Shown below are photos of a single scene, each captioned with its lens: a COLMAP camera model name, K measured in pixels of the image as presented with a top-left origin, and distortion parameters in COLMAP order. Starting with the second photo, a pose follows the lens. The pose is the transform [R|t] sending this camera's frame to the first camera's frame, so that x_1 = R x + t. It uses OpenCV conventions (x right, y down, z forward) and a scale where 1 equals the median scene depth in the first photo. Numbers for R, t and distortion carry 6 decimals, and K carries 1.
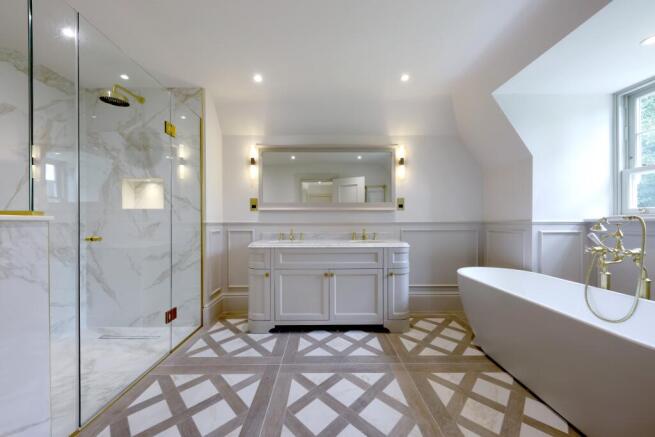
lens RADIAL K [[229.9, 0, 328.0], [0, 229.9, 221.5], [0, 0, 1]] dist [0.000688, -0.005069]
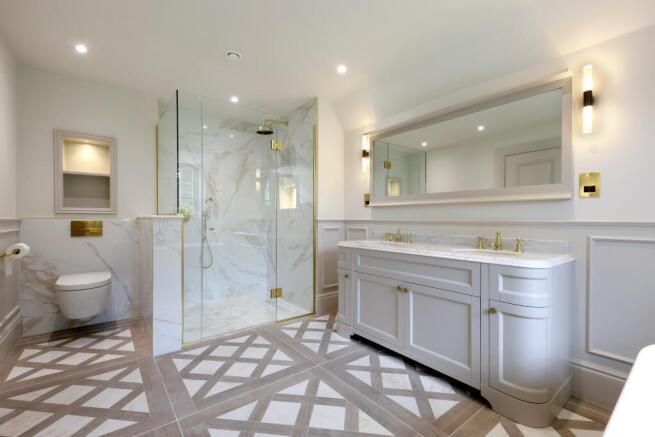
lens RADIAL K [[286.3, 0, 327.5], [0, 286.3, 218.5], [0, 0, 1]] dist [0.001214, 0.000170]
pose [[0.601171, 0.002826, -0.799115, 0.598730], [-0.002845, 0.999995, 0.001396, -0.003318], [0.799115, 0.001435, 0.601177, 0.225606]]
